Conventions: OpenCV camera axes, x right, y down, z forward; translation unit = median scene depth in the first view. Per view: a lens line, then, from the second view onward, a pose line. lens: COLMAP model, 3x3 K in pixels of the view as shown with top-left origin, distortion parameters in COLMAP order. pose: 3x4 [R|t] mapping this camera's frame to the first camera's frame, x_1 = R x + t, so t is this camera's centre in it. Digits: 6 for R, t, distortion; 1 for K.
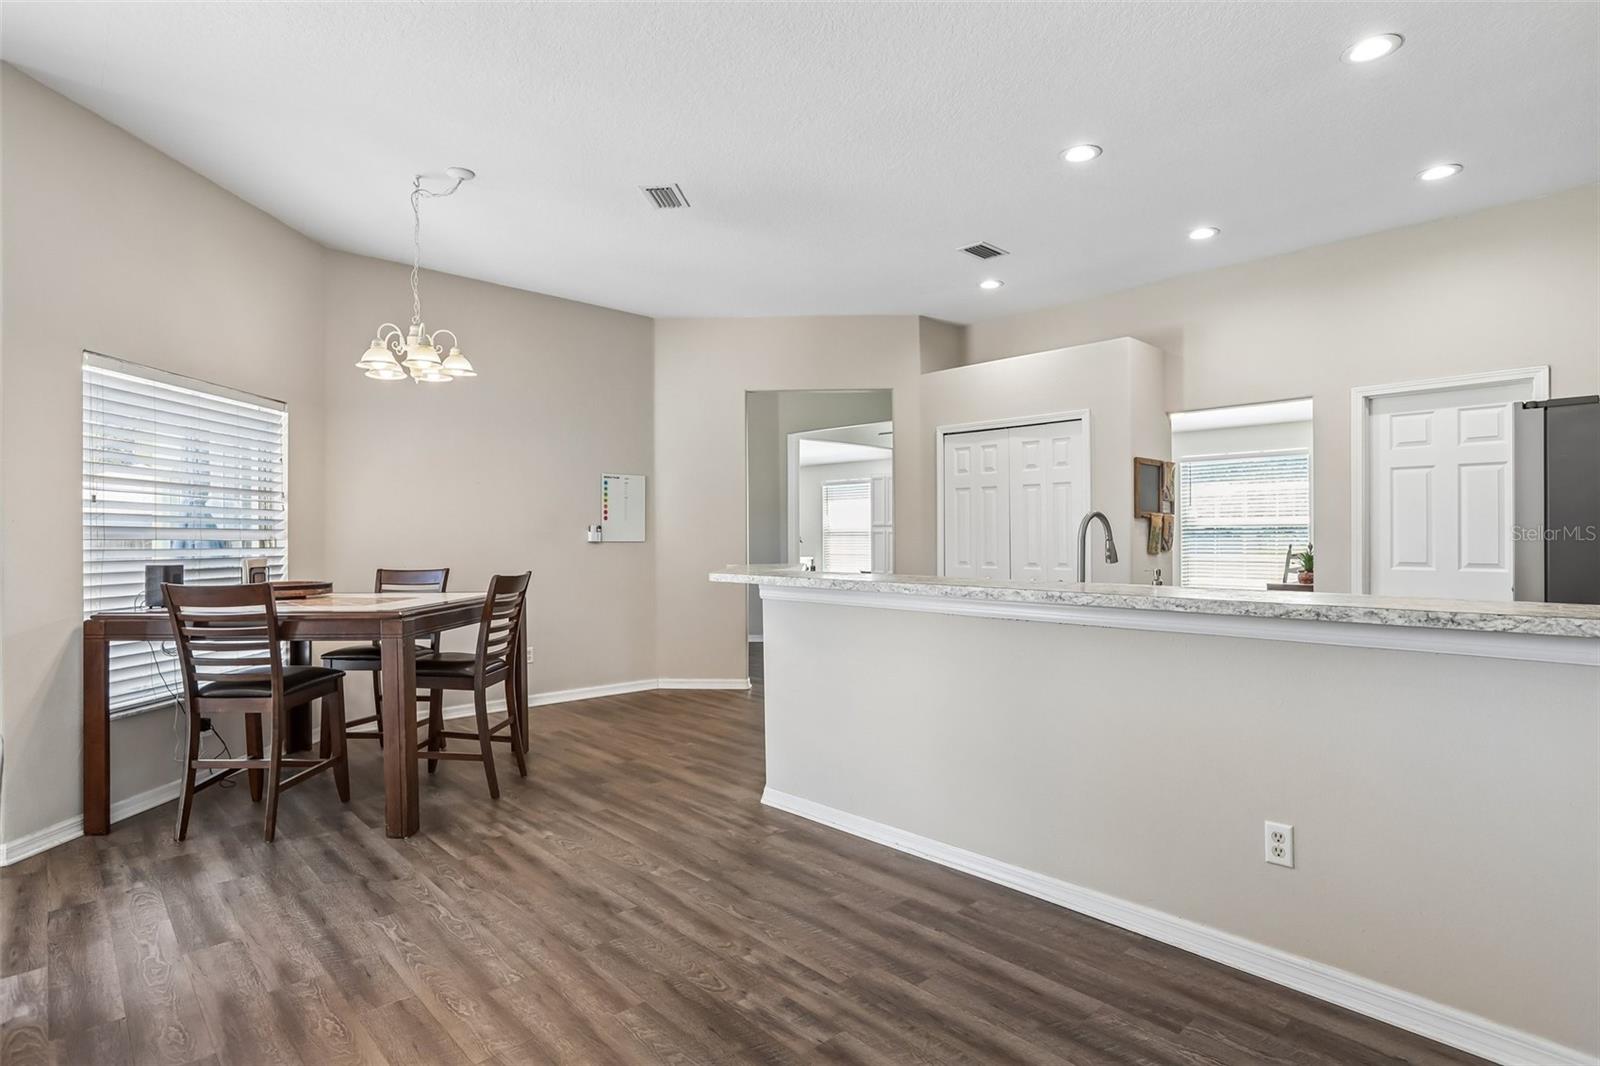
lens RADIAL K [[841.3, 0, 763.8], [0, 841.3, 532.2], [0, 0, 1]] dist [-0.035988, 0.000688]
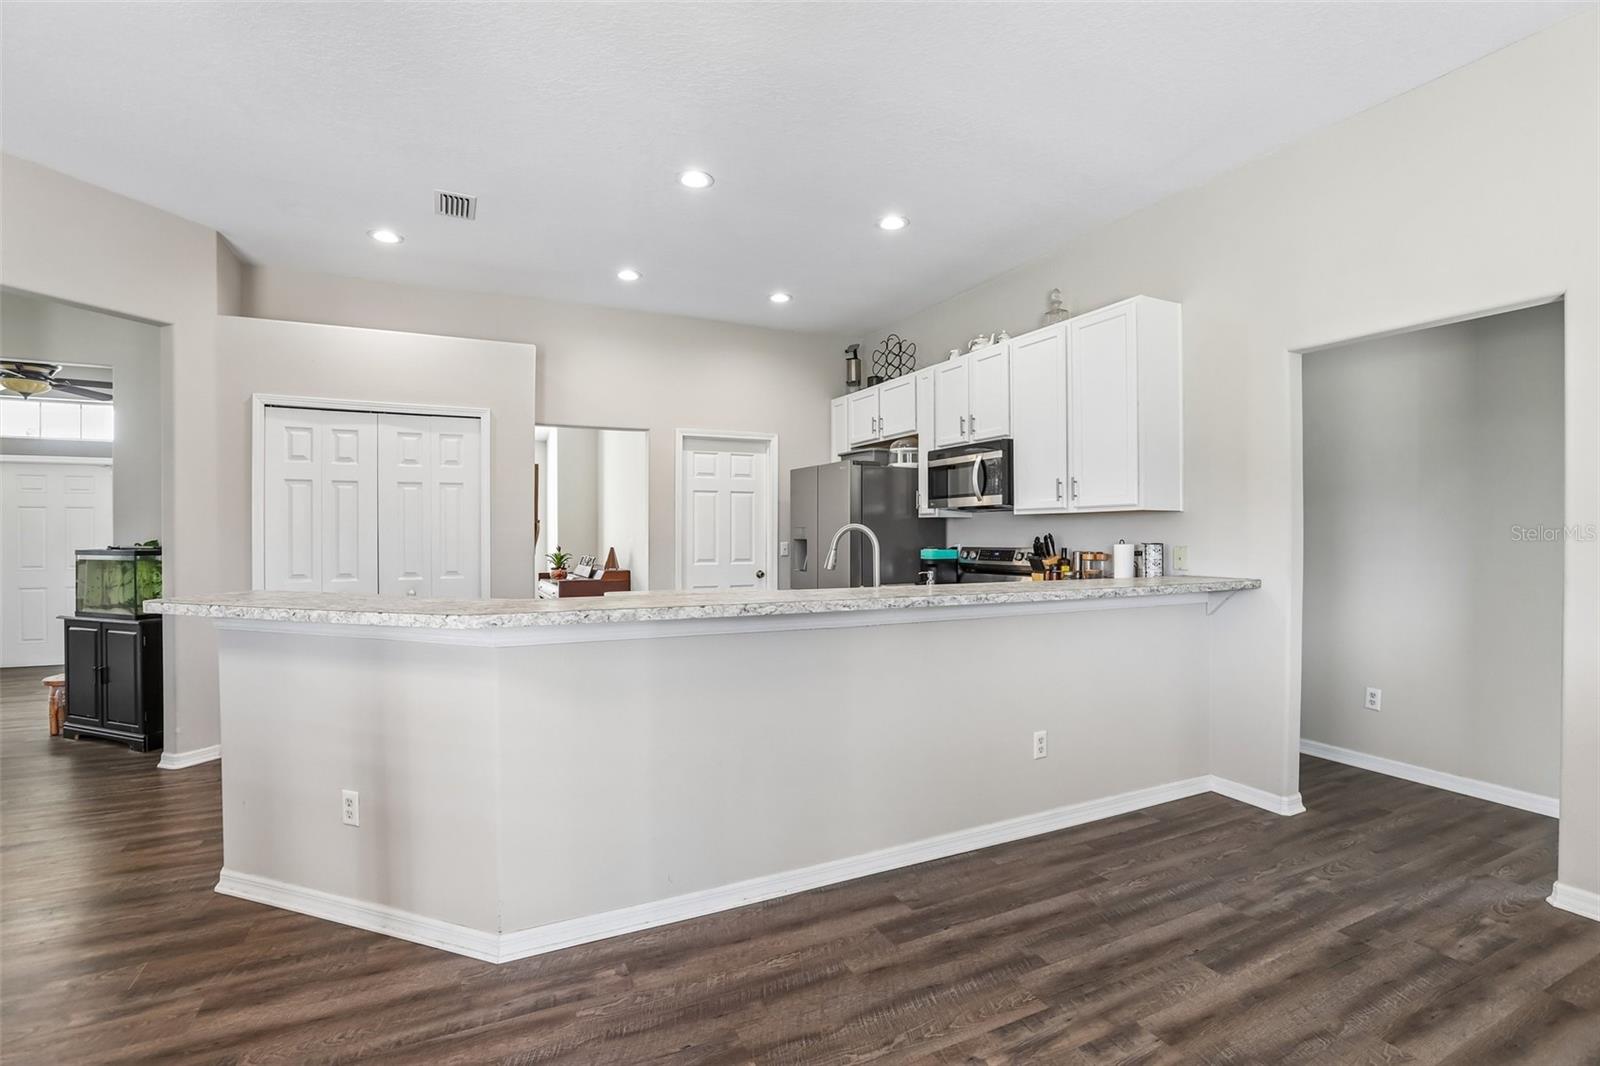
lens RADIAL K [[741.8, 0, 802.4], [0, 741.8, 536.8], [0, 0, 1]] dist [-0.050972, 0.015998]
pose [[0.254608, -0.002826, 0.967040, -0.541150], [-0.005390, 0.999976, 0.004342, -0.010625], [-0.967029, -0.006318, 0.254587, 0.711638]]
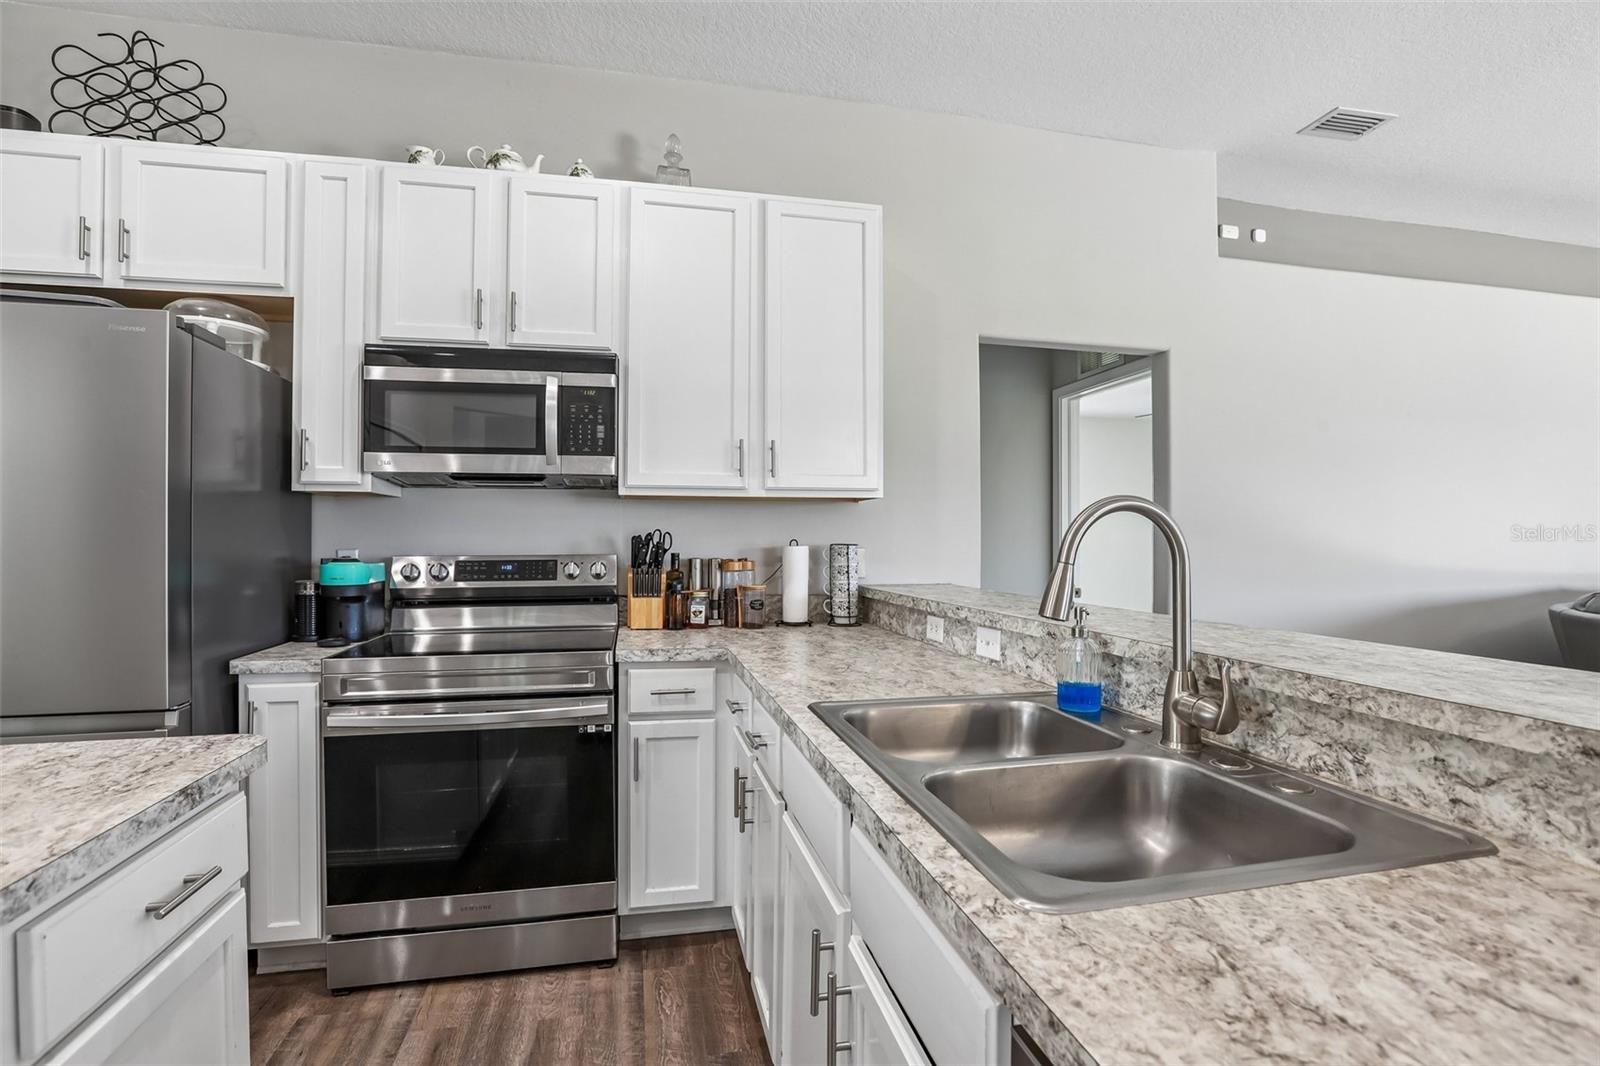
lens RADIAL K [[723.4, 0, 792.8], [0, 723.4, 534.9], [0, 0, 1]] dist [-0.045689, 0.013497]
pose [[-0.873478, 0.001359, 0.486862, 0.322305], [-0.003823, 0.999946, -0.009651, -0.001602], [-0.486849, -0.010292, -0.873425, 1.212421]]
